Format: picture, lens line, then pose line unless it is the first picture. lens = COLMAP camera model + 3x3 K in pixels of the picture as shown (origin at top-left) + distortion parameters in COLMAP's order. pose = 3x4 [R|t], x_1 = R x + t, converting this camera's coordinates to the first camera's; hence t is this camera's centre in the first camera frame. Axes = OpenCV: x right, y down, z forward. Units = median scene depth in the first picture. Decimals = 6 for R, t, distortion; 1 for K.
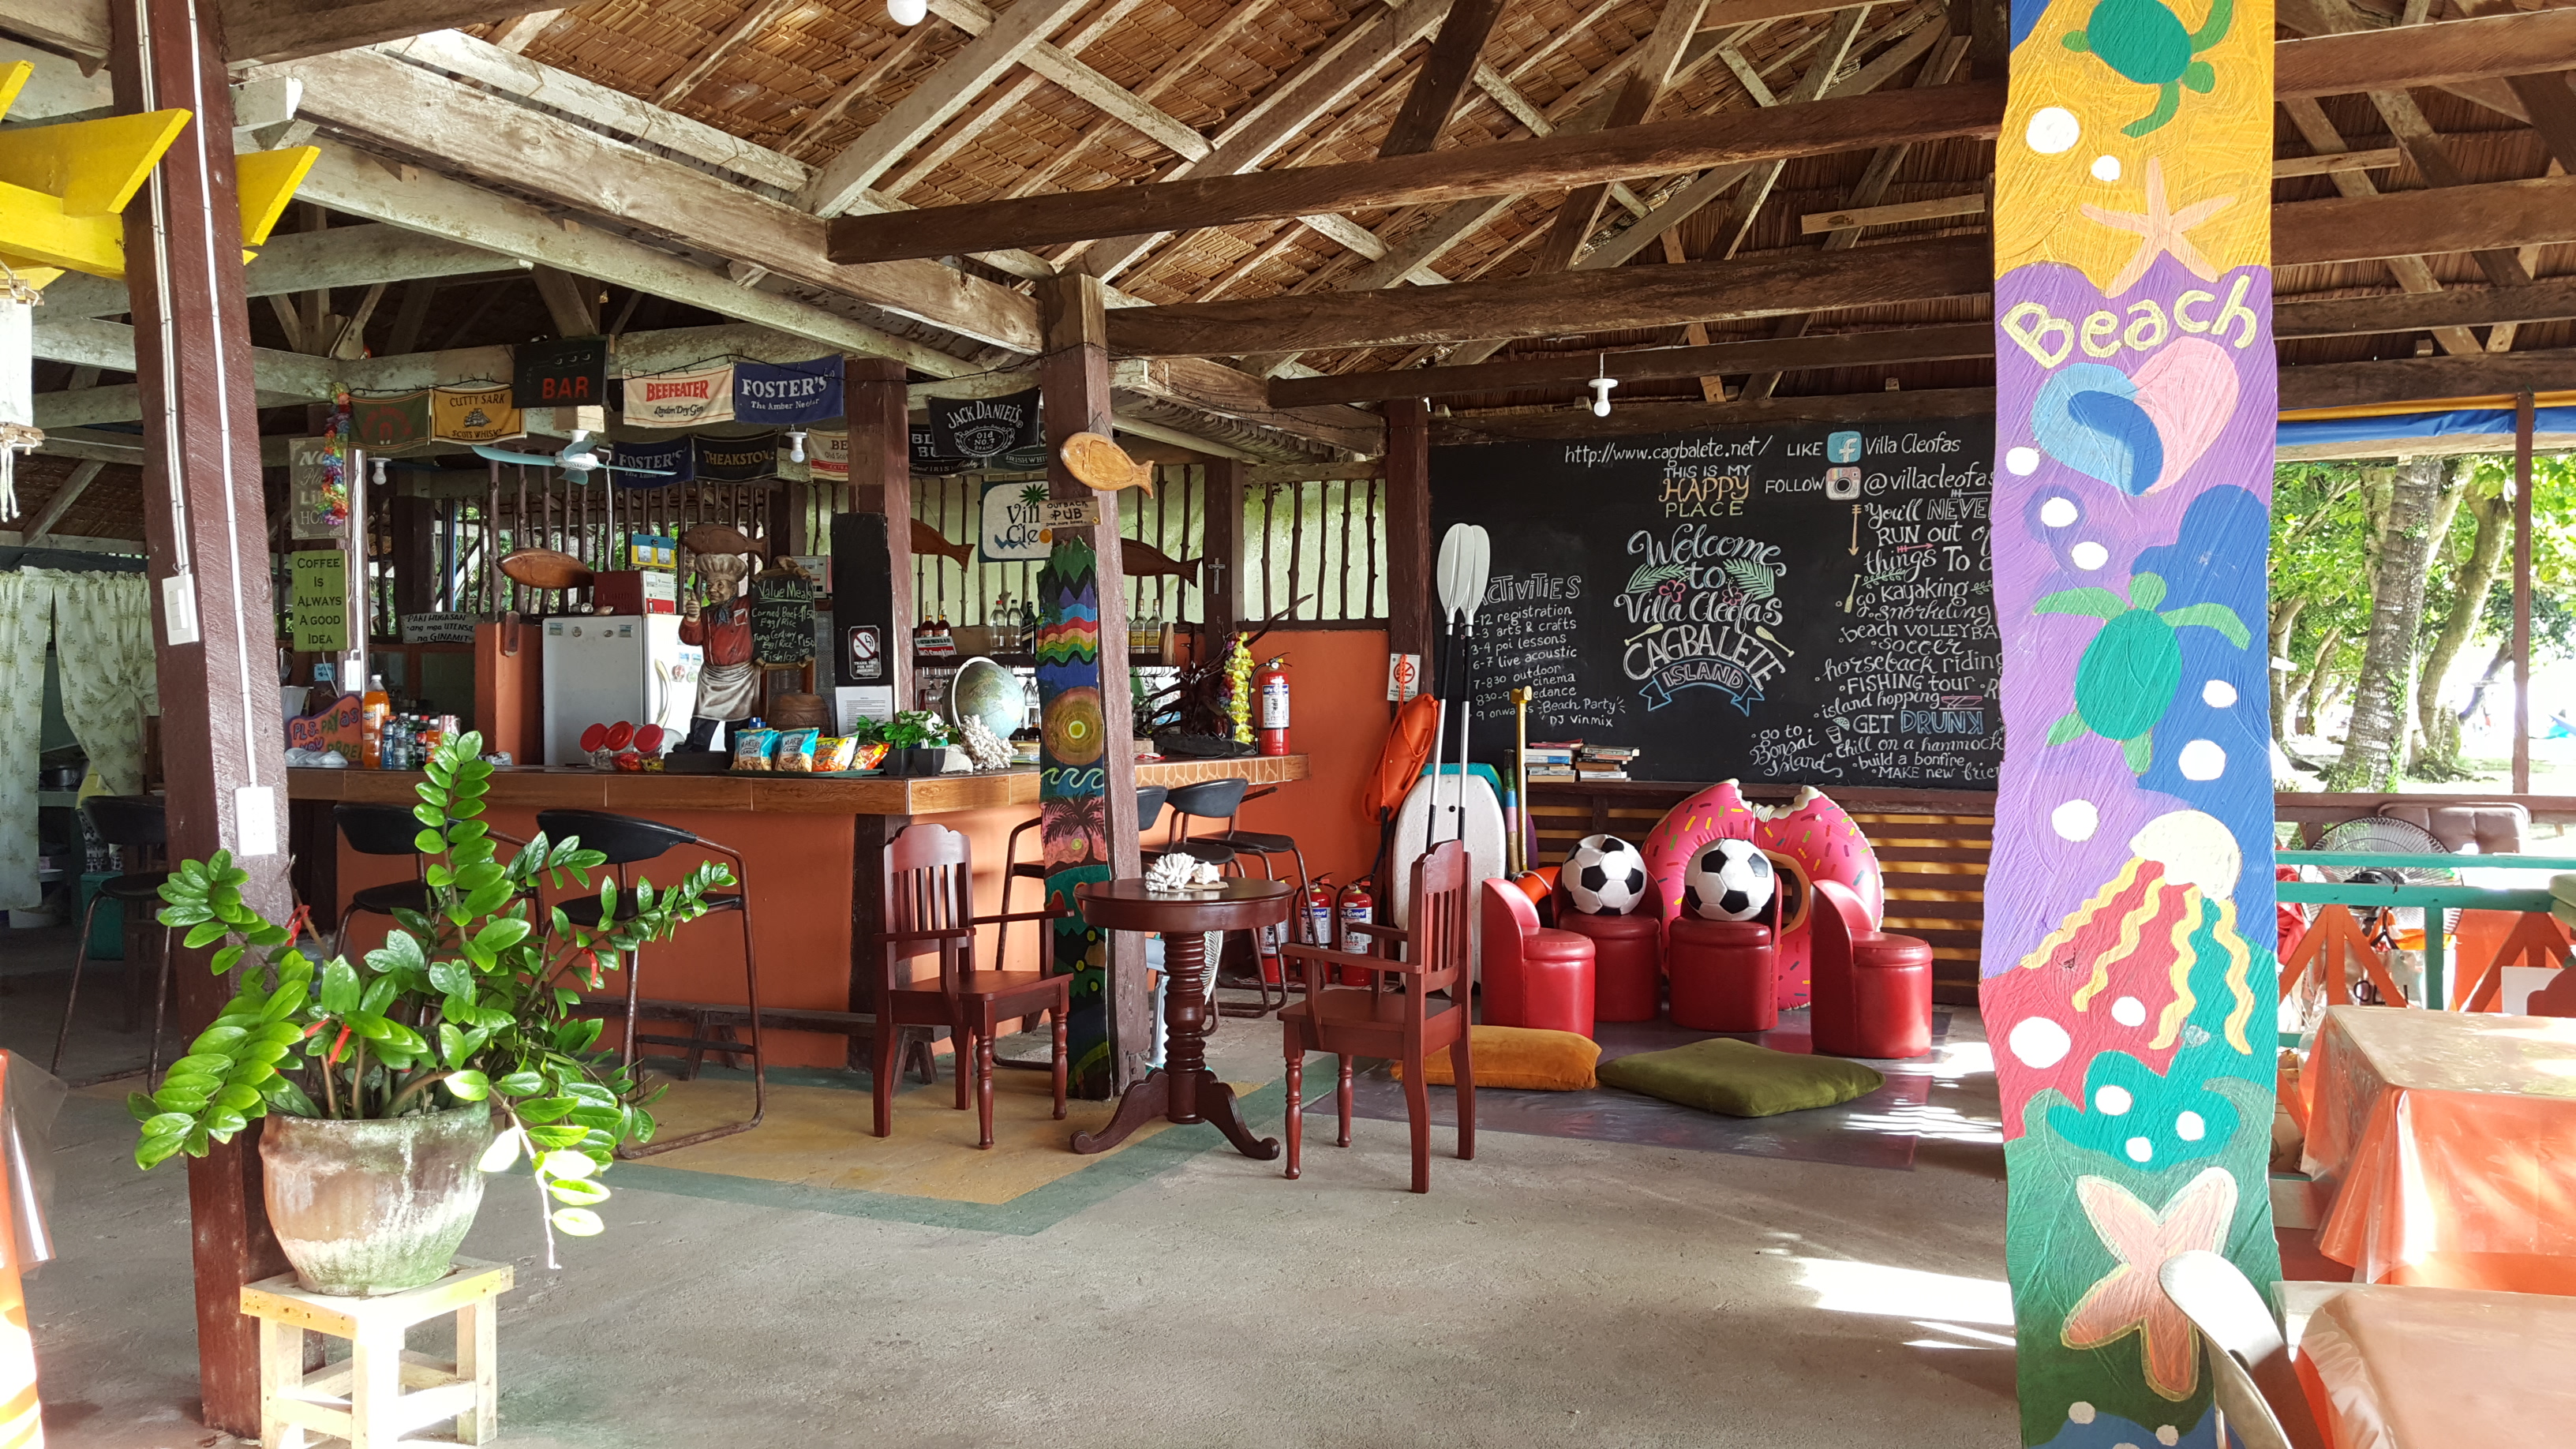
lens RADIAL K [[1893.9, 0, 1252.2], [0, 1893.9, 712.0], [0, 0, 1]] dist [0.191223, -0.347880]
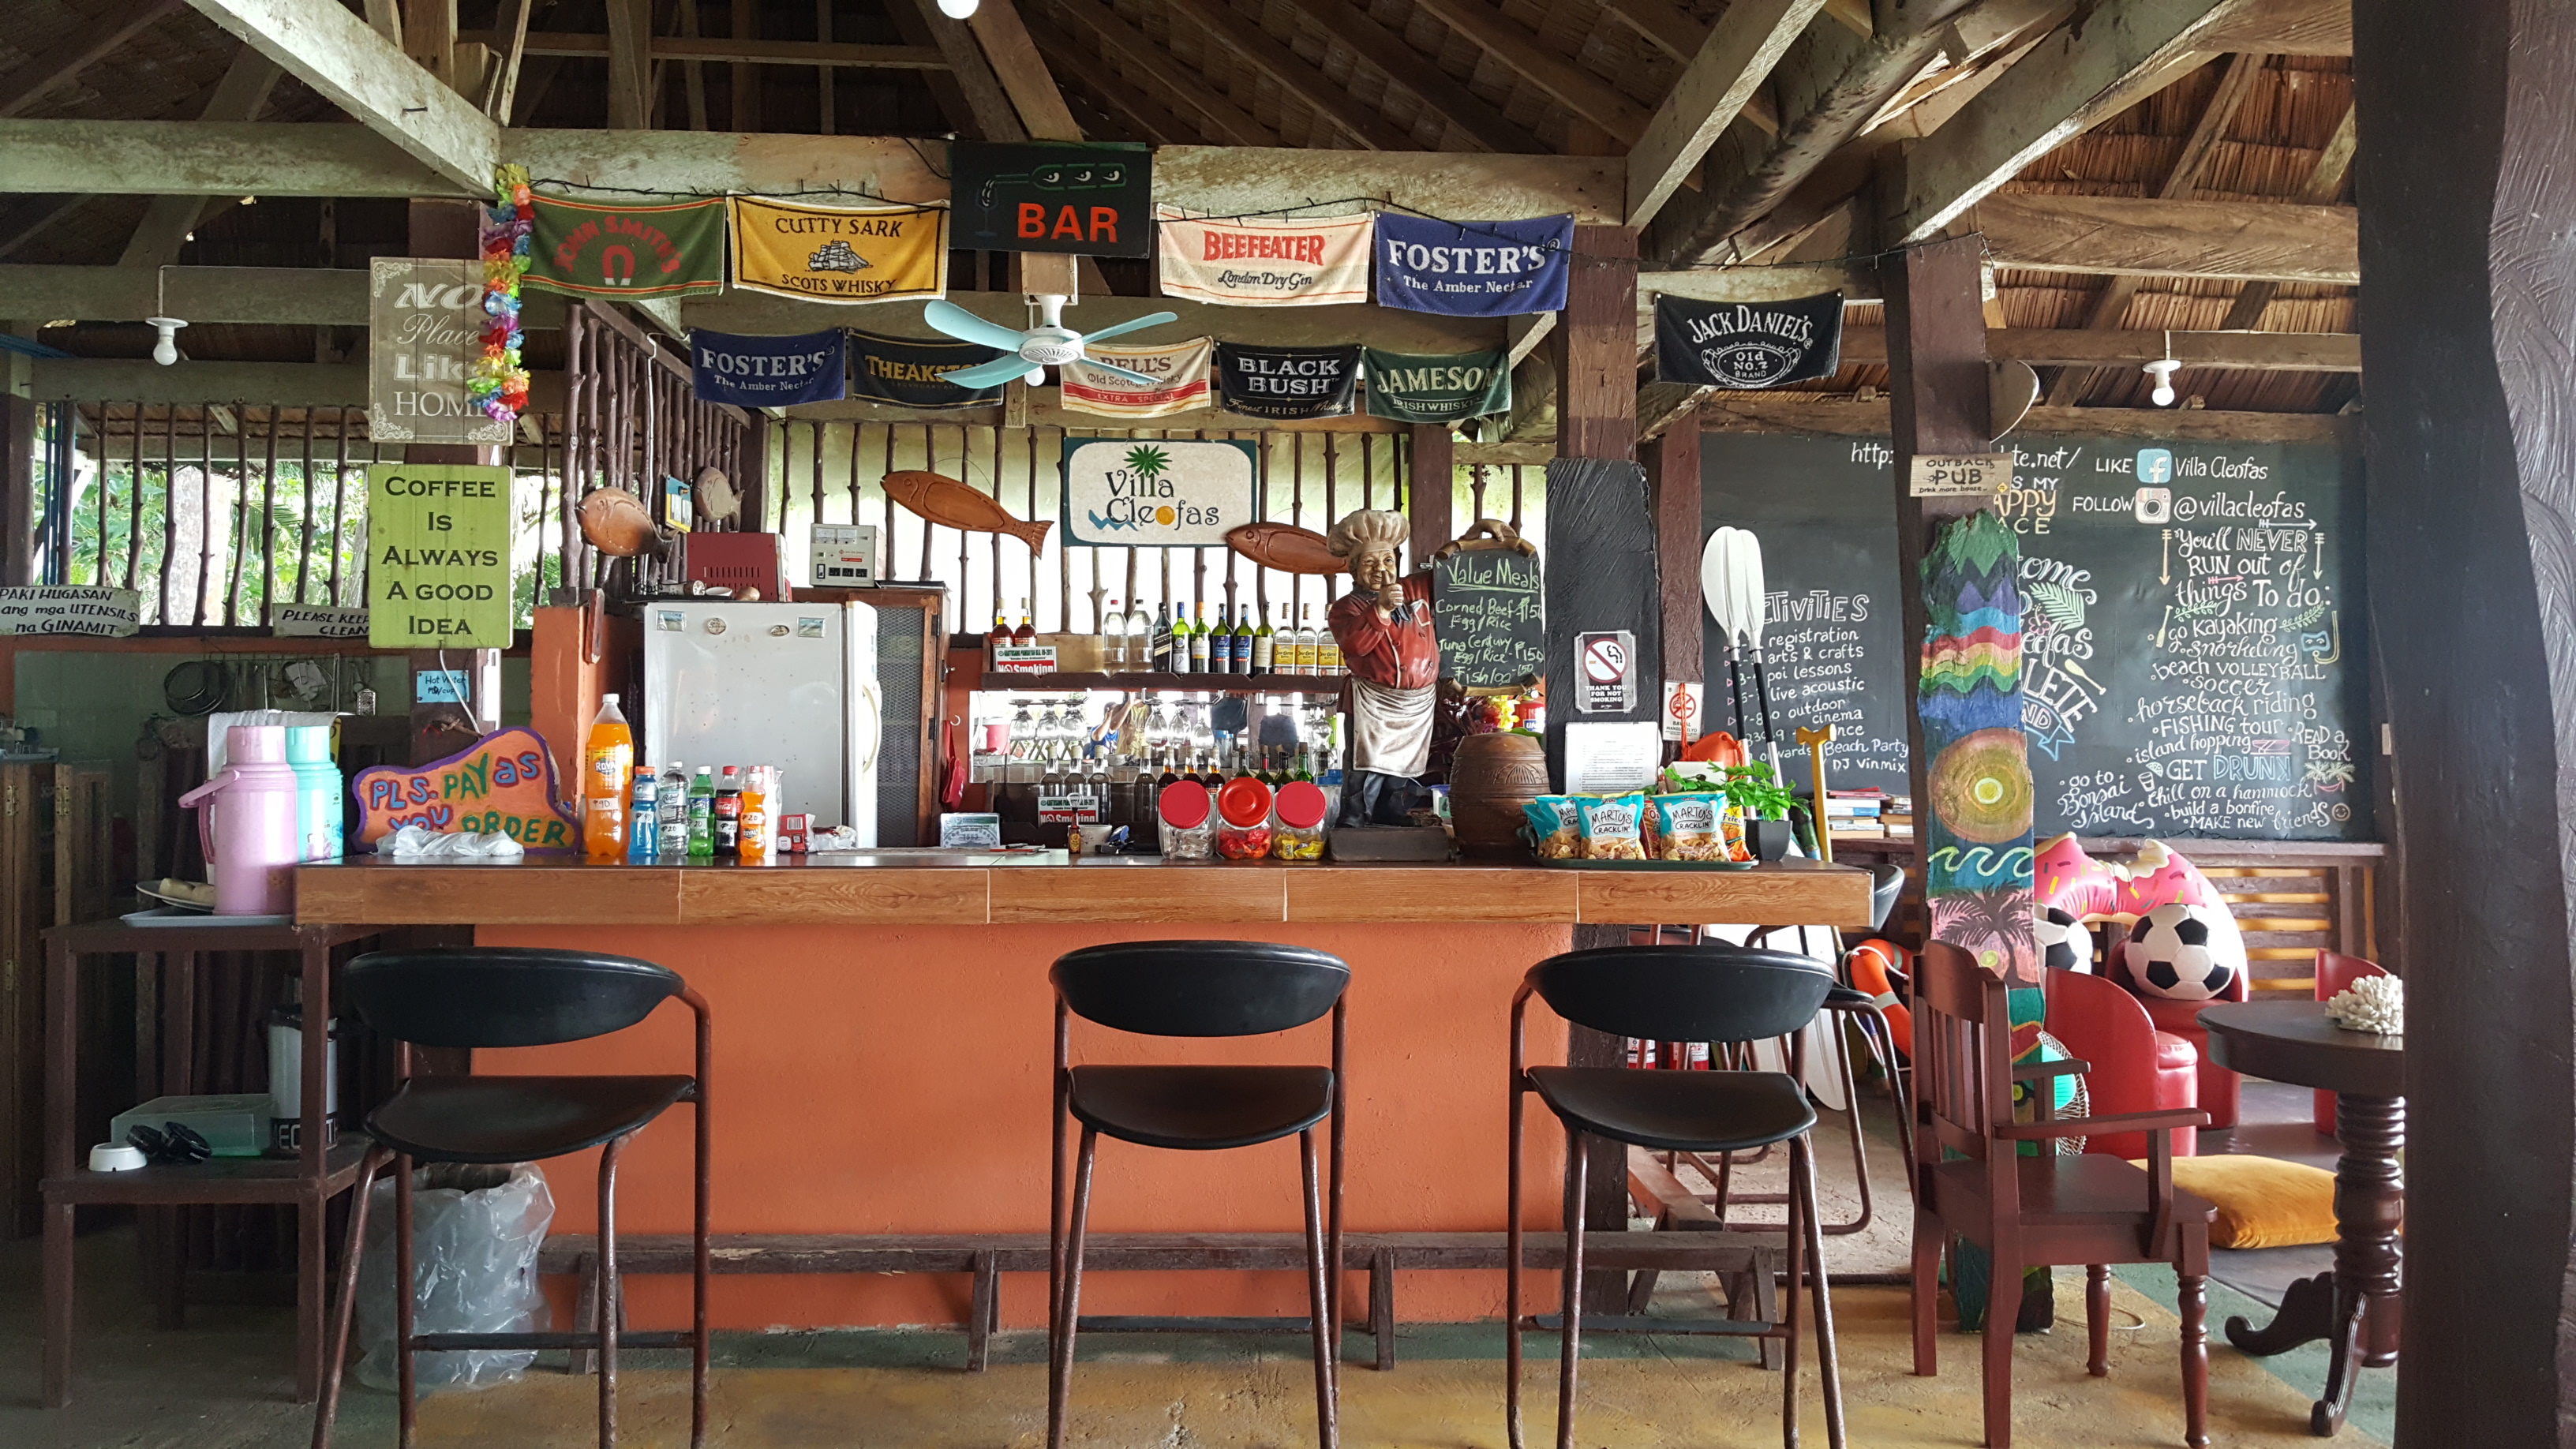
lens RADIAL K [[1893.9, 0, 1252.2], [0, 1893.9, 712.0], [0, 0, 1]] dist [0.191223, -0.347880]
pose [[0.888571, 0.010601, 0.458616, -0.497907], [-0.004810, 0.999893, -0.013793, -0.006364], [-0.458713, 0.010050, 0.888527, 0.384399]]
